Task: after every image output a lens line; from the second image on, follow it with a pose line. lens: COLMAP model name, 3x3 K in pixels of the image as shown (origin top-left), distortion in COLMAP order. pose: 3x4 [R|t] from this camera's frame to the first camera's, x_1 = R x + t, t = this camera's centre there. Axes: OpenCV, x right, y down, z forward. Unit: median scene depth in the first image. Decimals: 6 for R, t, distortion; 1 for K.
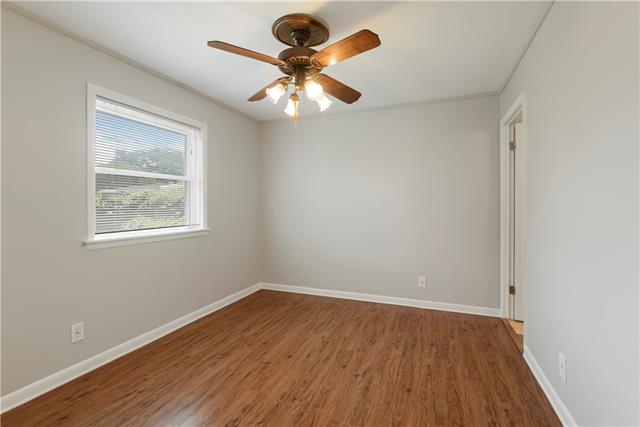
lens RADIAL K [[297.8, 0, 313.2], [0, 297.8, 211.0], [0, 0, 1]] dist [-0.005491, -0.000372]
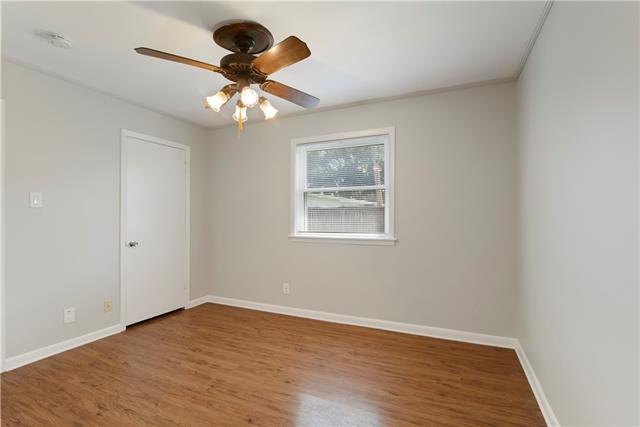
lens RADIAL K [[297.8, 0, 316.9], [0, 297.8, 214.6], [0, 0, 1]] dist [-0.005491, -0.000372]
pose [[-0.042179, 0.006573, -0.999088, 0.797894], [-0.010706, 0.999918, 0.007031, -0.027199], [0.999053, 0.010993, -0.042105, 1.094710]]
